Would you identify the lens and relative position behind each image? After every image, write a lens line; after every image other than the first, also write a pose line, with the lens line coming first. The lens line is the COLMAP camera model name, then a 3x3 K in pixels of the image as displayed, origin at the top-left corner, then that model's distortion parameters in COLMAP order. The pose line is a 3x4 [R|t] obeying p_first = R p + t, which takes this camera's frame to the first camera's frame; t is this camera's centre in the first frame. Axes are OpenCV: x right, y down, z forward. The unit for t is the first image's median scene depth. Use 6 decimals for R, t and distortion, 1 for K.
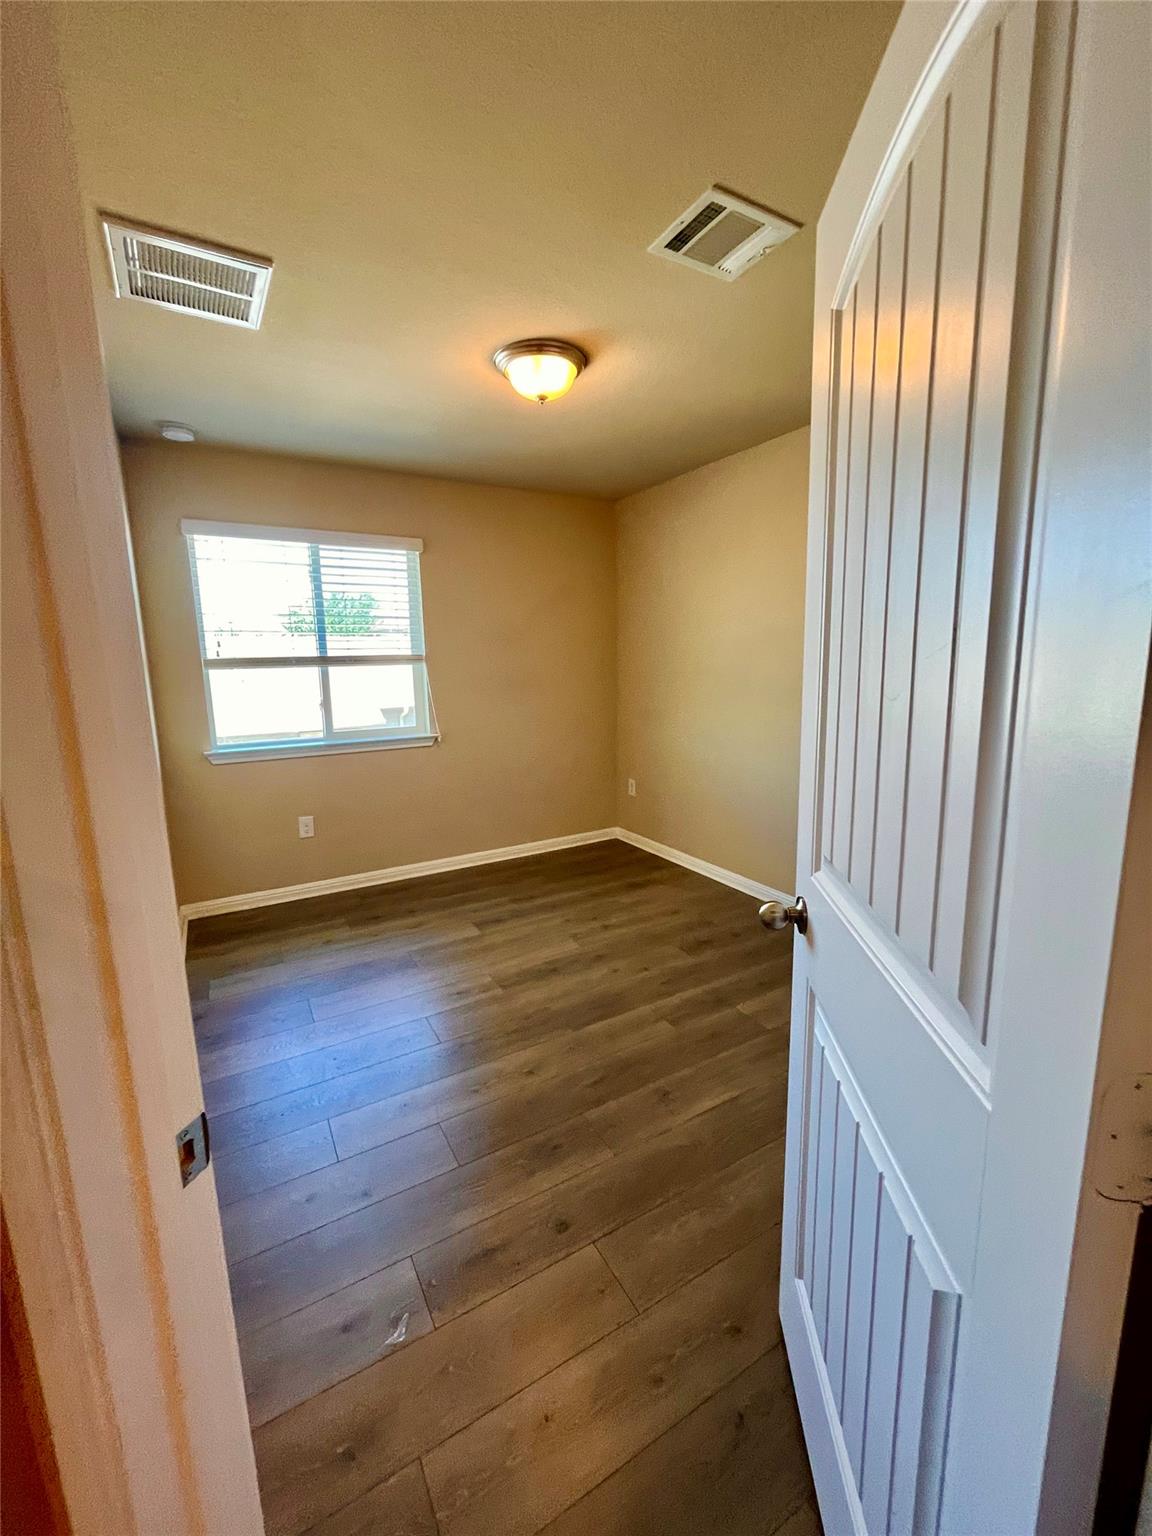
lens RADIAL K [[618.7, 0, 576.0], [0, 618.7, 768.0], [0, 0, 1]] dist [-0.001383, 0.000100]
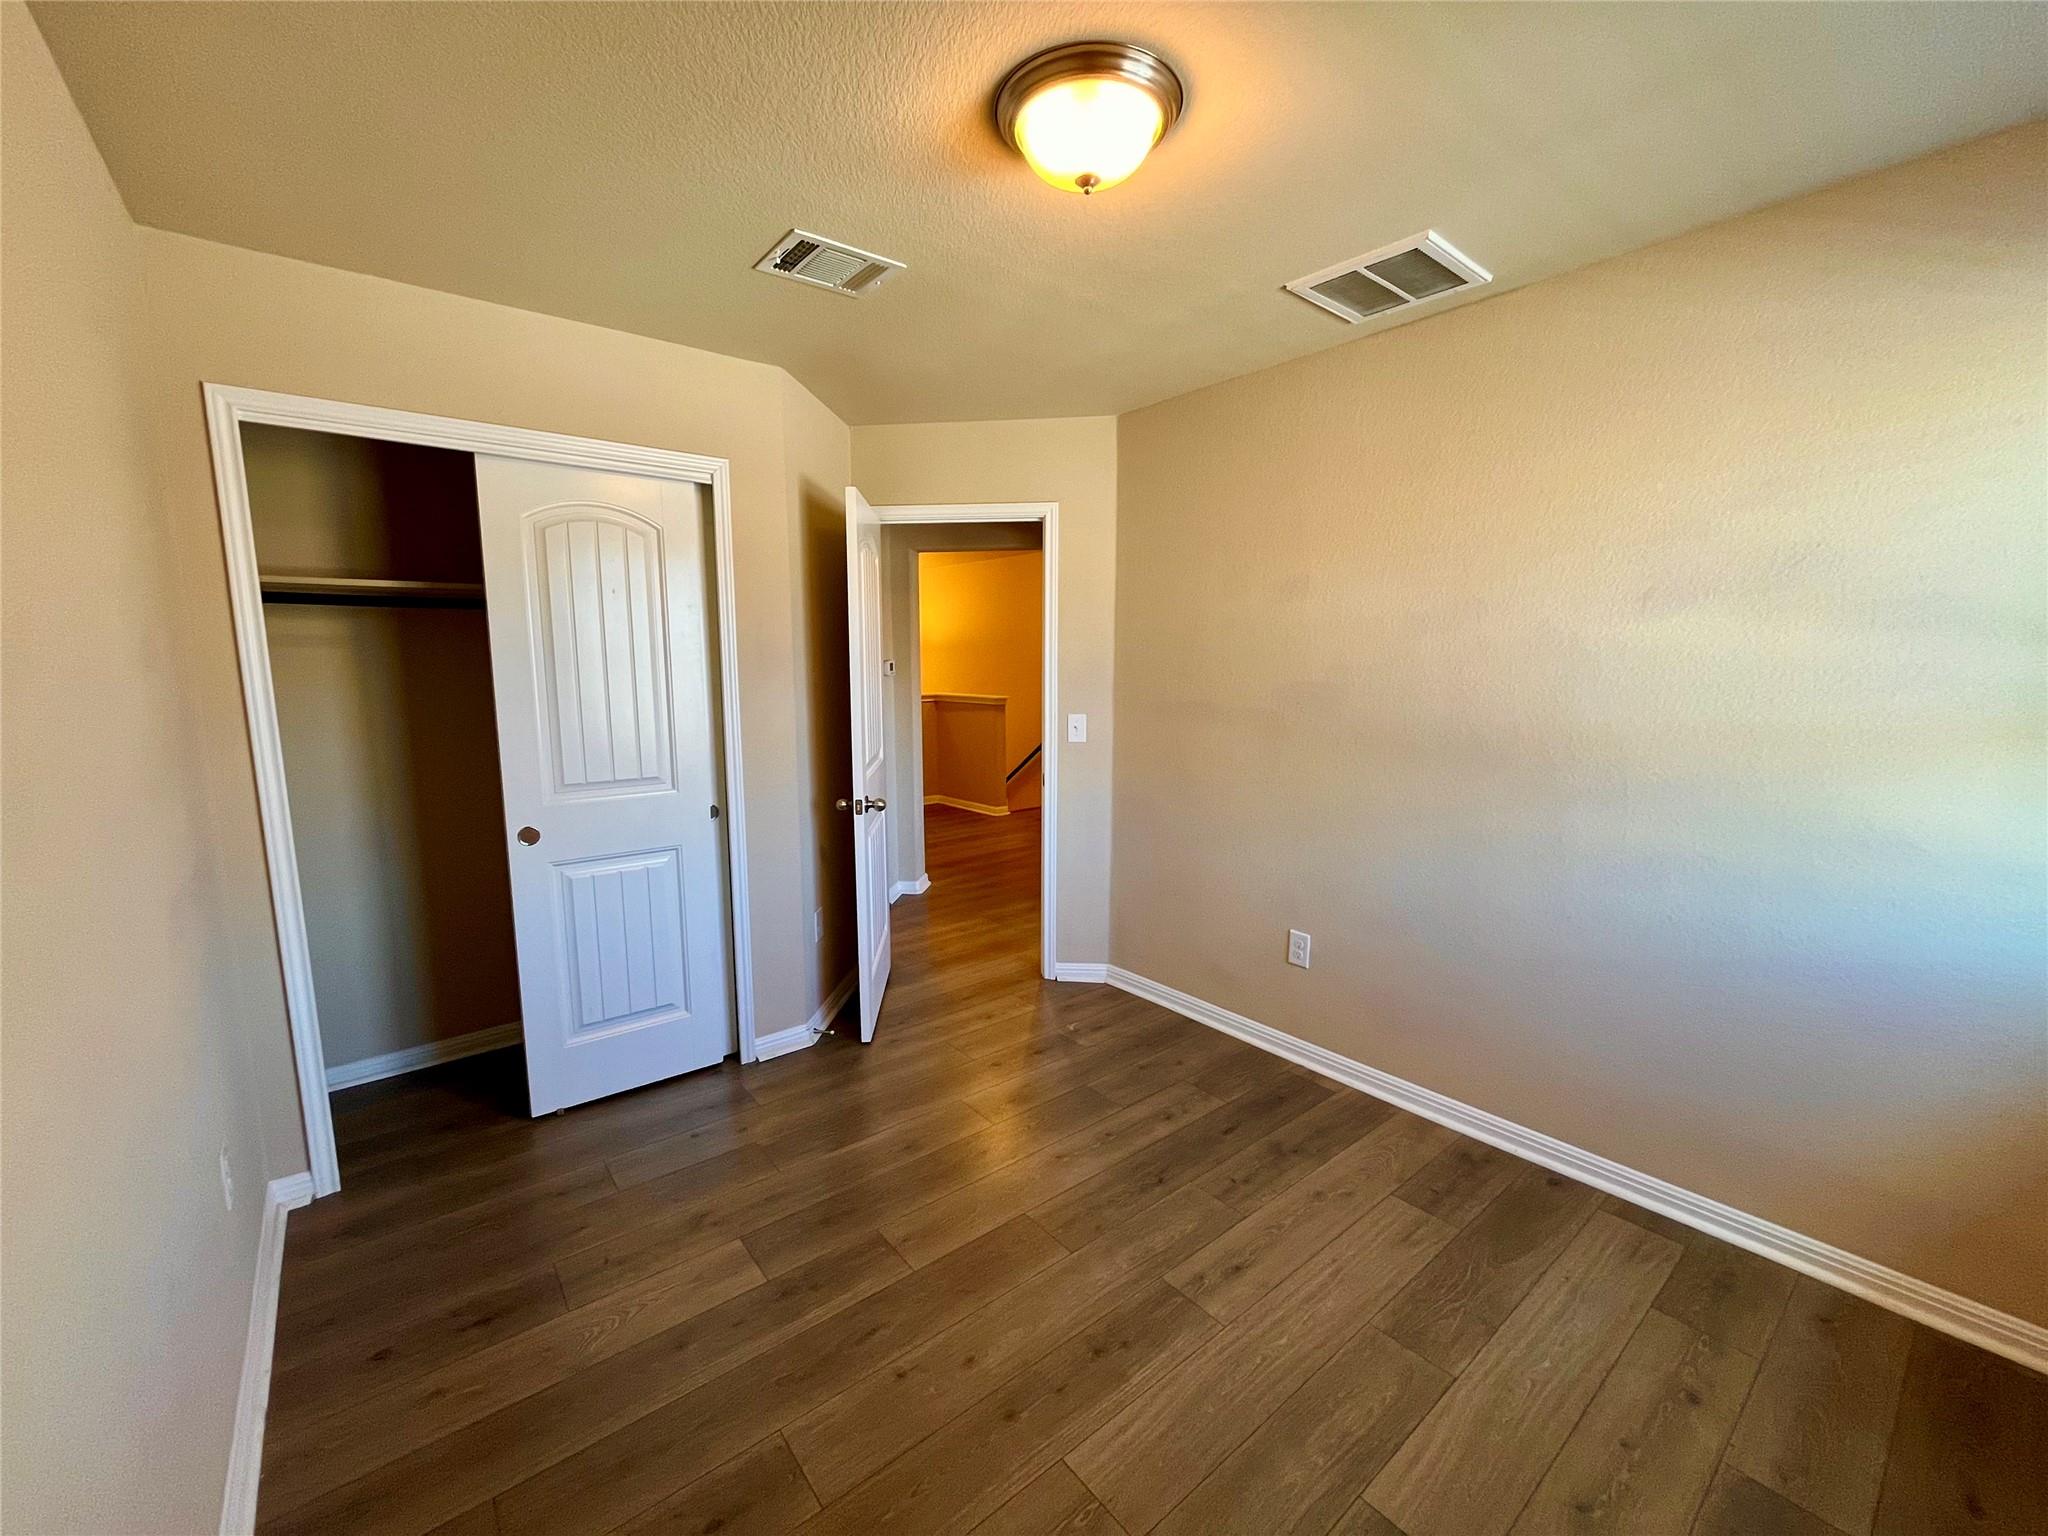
lens RADIAL K [[825.0, 0, 1015.9], [0, 825.0, 778.6], [0, 0, 1]] dist [-0.001383, 0.000100]
pose [[-0.988879, 0.046974, -0.141107, 0.099661], [-0.002545, 0.943323, 0.331865, -0.309049], [0.148699, 0.328534, -0.932713, 1.488697]]
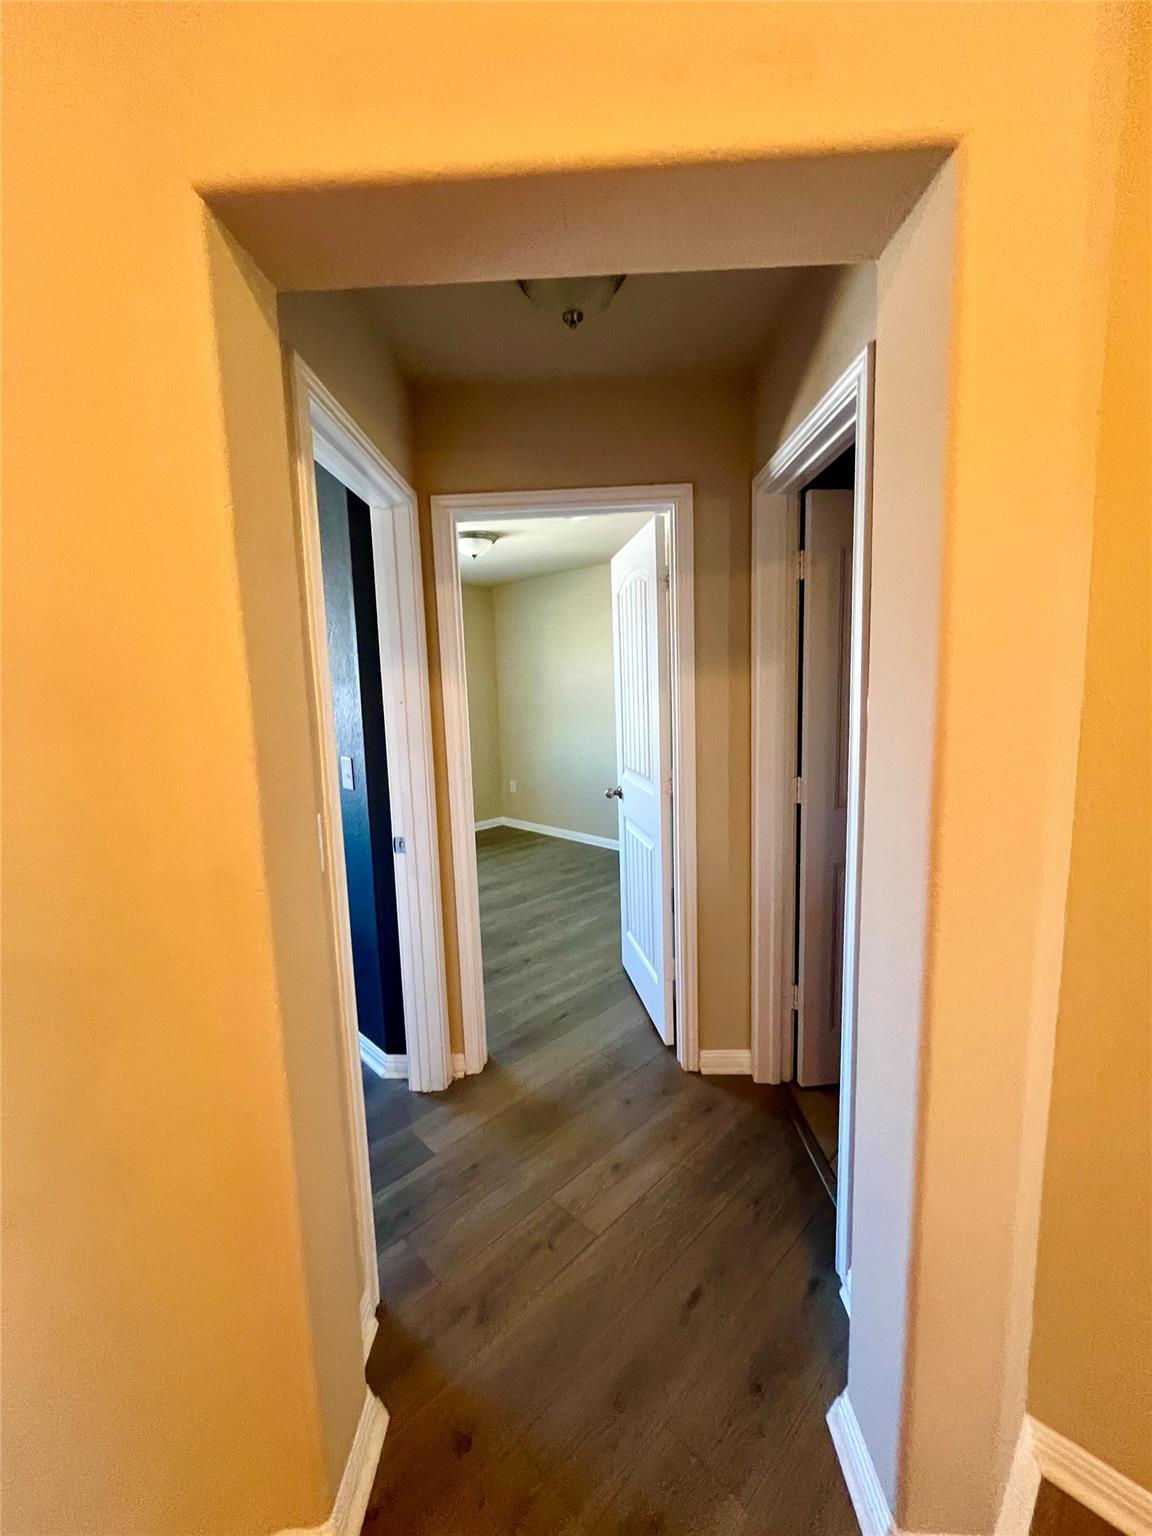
lens RADIAL K [[618.7, 0, 576.0], [0, 618.7, 768.0], [0, 0, 1]] dist [-0.001383, 0.000100]
pose [[0.964439, -0.047130, 0.260068, -0.220054], [0.062401, 0.996759, -0.050773, 0.111738], [-0.256832, 0.065196, 0.964255, -0.663935]]
